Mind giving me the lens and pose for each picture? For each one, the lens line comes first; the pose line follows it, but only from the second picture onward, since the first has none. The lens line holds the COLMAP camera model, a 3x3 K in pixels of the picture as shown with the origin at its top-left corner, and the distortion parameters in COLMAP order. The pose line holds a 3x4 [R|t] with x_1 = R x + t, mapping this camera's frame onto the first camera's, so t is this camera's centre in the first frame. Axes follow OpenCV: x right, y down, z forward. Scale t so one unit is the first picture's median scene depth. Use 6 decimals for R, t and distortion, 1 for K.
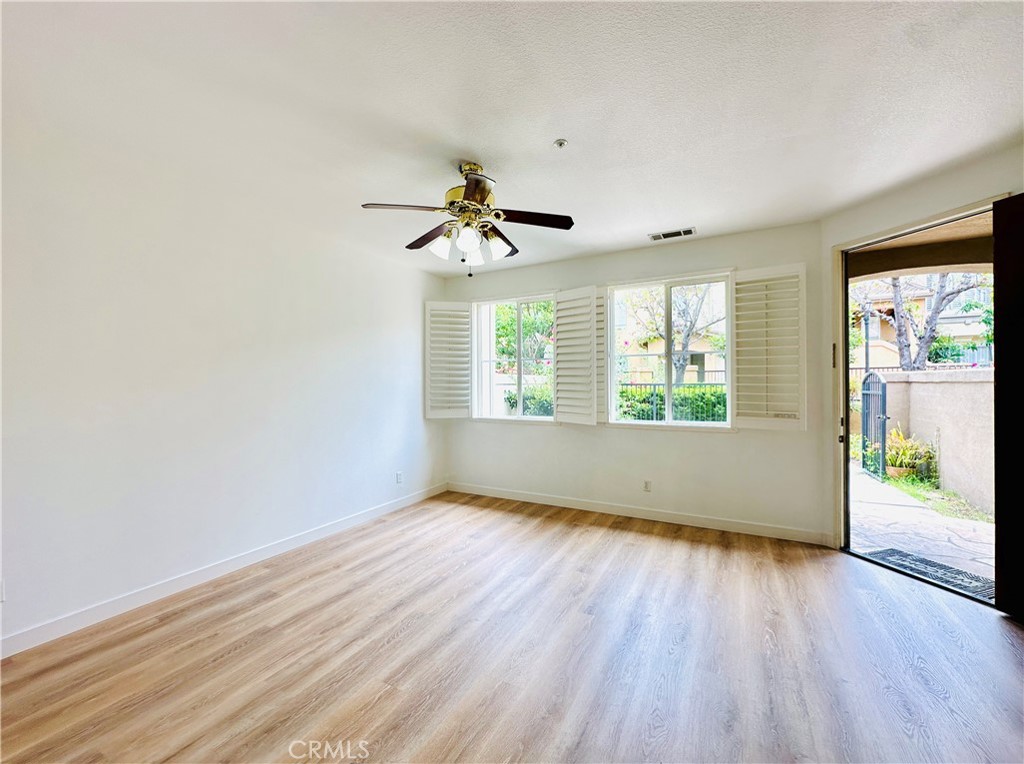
lens RADIAL K [[410.5, 0, 513.3], [0, 410.5, 379.8], [0, 0, 1]] dist [-0.000549, 0.000106]
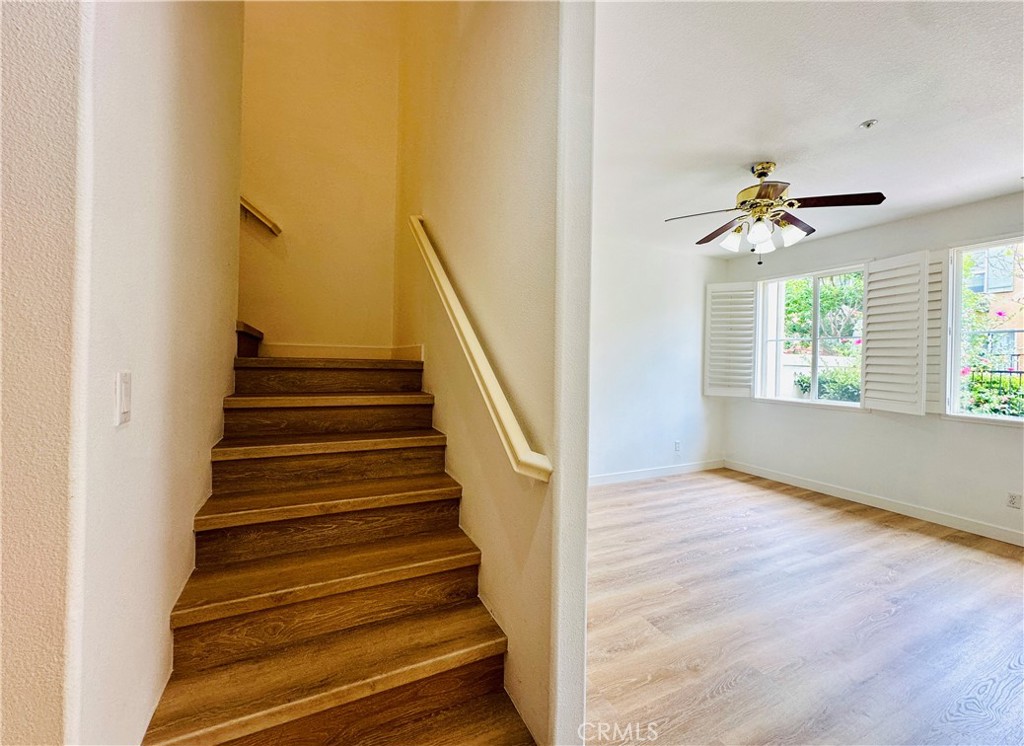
lens RADIAL K [[410.9, 0, 513.6], [0, 410.9, 362.5], [0, 0, 1]] dist [-0.000788, 0.000123]
pose [[0.812253, 0.024445, -0.582793, 0.004940], [-0.020508, 0.999701, 0.013351, 0.007816], [0.582945, 0.001108, 0.812511, -0.182894]]
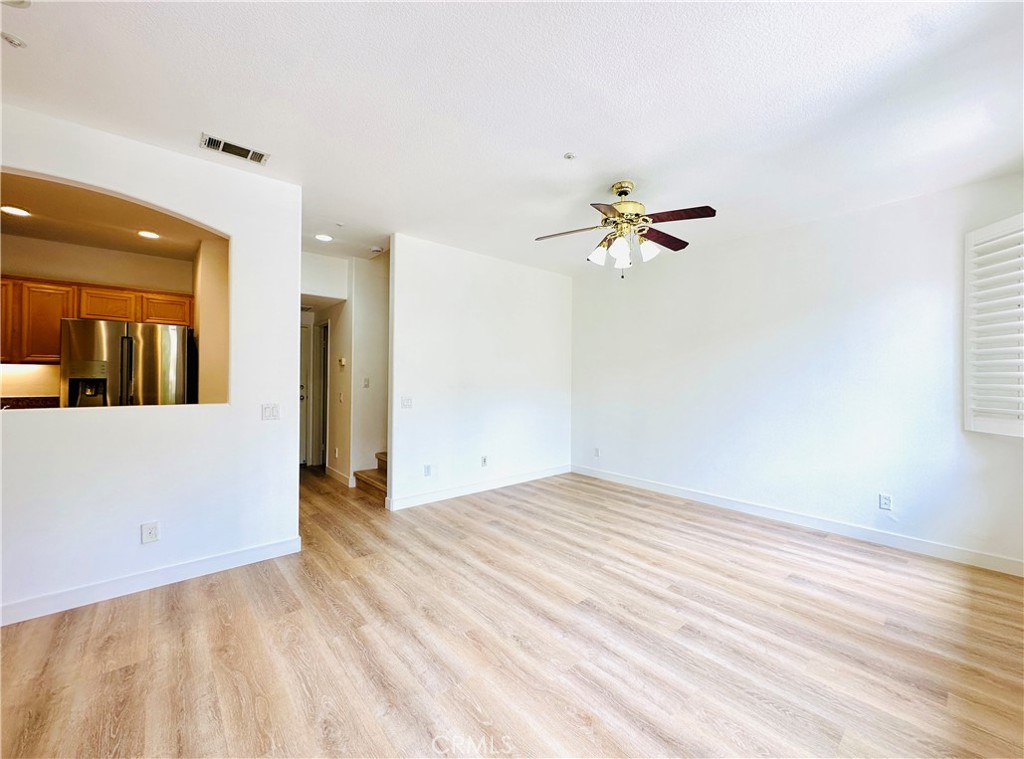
lens RADIAL K [[410.5, 0, 513.3], [0, 410.5, 377.3], [0, 0, 1]] dist [-0.000549, 0.000106]
pose [[-0.357325, 0.001450, -0.933979, 0.712219], [0.004255, 0.999991, -0.000076, 0.018499], [0.933971, -0.004001, -0.357328, 0.734409]]
